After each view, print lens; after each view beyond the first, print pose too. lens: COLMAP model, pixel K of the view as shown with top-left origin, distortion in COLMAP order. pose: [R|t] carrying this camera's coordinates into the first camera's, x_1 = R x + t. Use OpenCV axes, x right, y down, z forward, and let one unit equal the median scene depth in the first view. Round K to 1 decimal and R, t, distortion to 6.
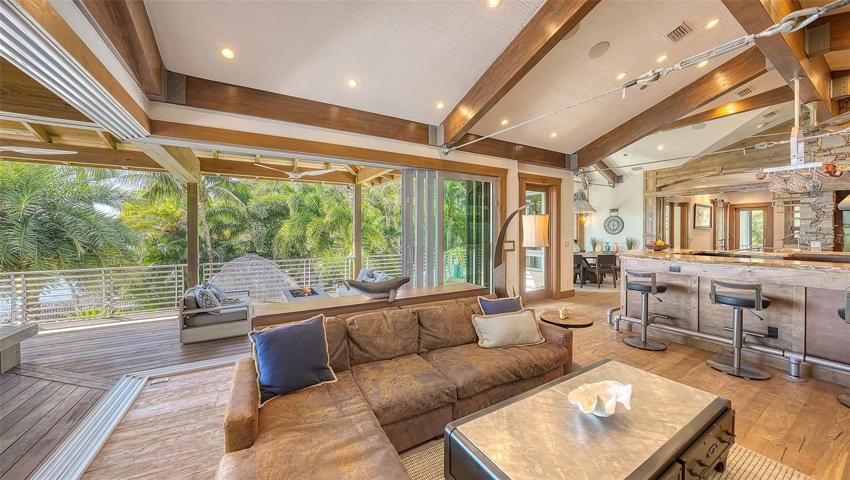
lens RADIAL K [[293.7, 0, 429.5], [0, 293.7, 233.6], [0, 0, 1]] dist [-0.013160, 0.001324]
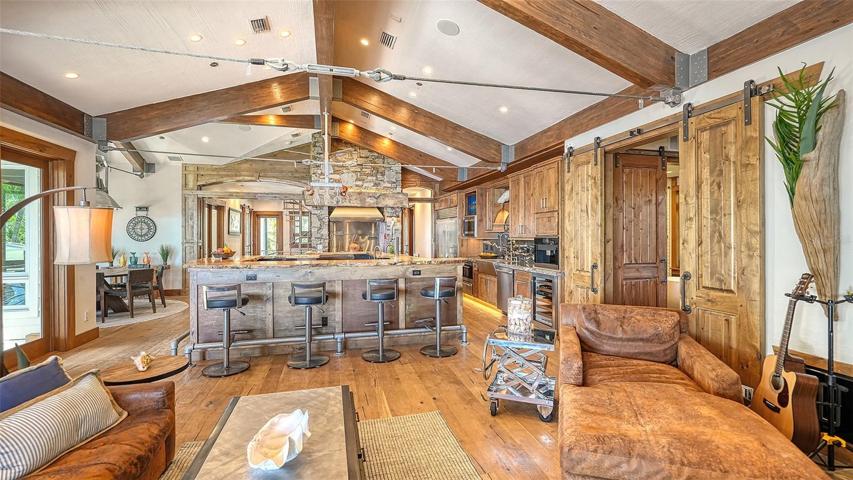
lens RADIAL K [[366.4, 0, 427.0], [0, 366.4, 238.8], [0, 0, 1]] dist [-0.006535, 0.001851]
pose [[0.296740, -0.004647, 0.954947, -0.088012], [0.008696, 0.999960, 0.002164, 0.001558], [-0.954919, 0.007662, 0.296768, 0.105079]]
